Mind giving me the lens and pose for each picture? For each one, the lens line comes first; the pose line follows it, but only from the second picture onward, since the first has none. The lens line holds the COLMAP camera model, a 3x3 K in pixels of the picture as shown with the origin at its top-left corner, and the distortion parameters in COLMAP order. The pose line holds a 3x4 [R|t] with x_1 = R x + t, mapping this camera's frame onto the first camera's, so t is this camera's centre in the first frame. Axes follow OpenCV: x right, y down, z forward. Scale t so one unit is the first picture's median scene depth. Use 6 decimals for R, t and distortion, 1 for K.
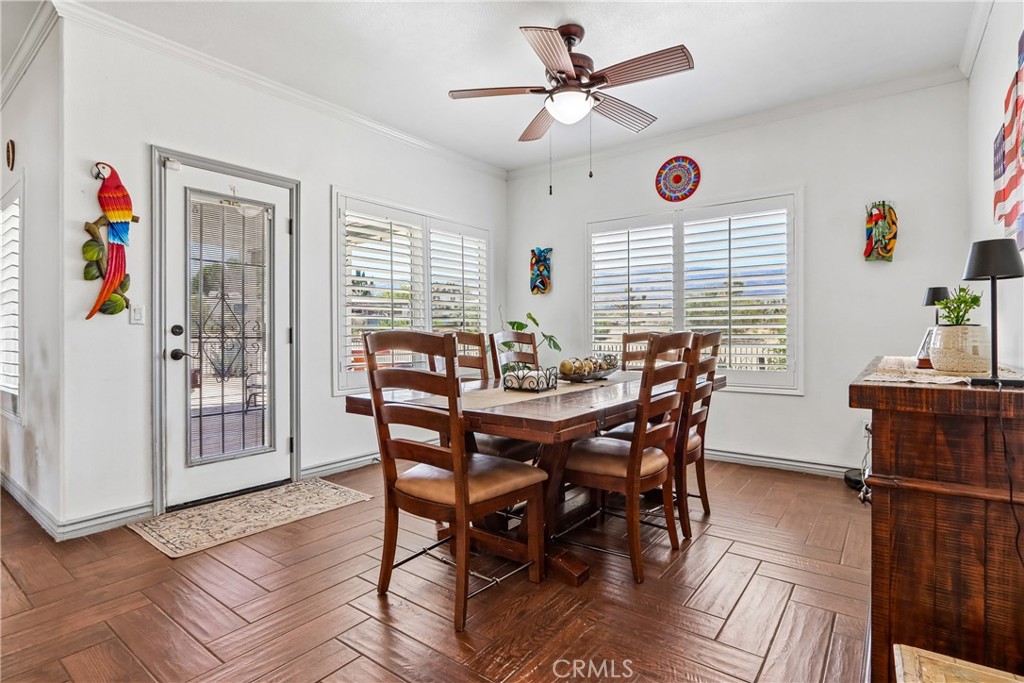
lens RADIAL K [[521.7, 0, 508.4], [0, 521.7, 334.3], [0, 0, 1]] dist [-0.000750, -0.000177]
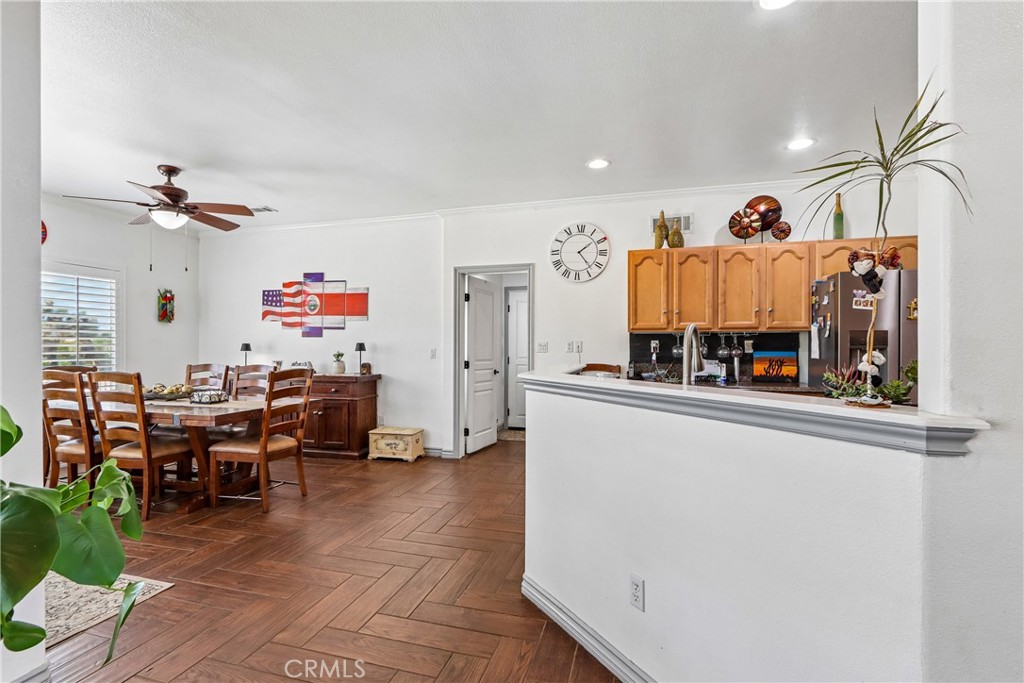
lens RADIAL K [[481.5, 0, 508.7], [0, 481.5, 345.7], [0, 0, 1]] dist [-0.003088, -0.001933]
pose [[-0.354009, 0.005655, 0.935225, -1.009760], [0.003310, 0.999983, -0.004794, -0.039865], [-0.935236, 0.001398, -0.354022, 0.394705]]
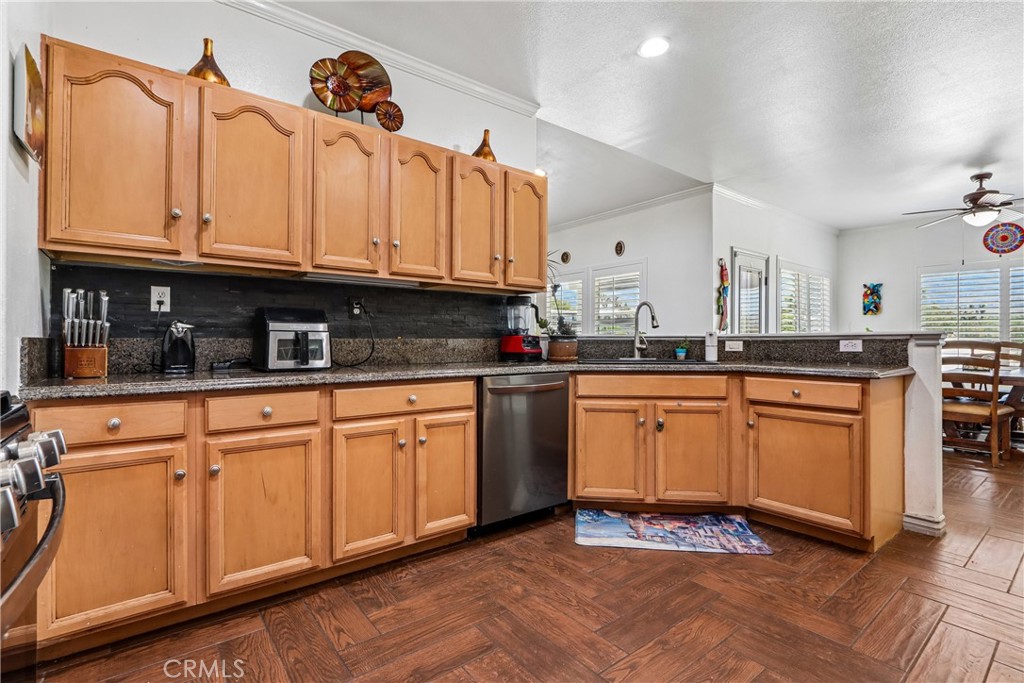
lens RADIAL K [[486.9, 0, 512.0], [0, 486.9, 341.5], [0, 0, 1]] dist [-0.003176, -0.000536]
pose [[0.967901, 0.008488, -0.251190, -0.684521], [-0.008186, 0.999964, 0.002244, 0.003676], [0.251200, -0.000116, 0.967935, -0.687128]]
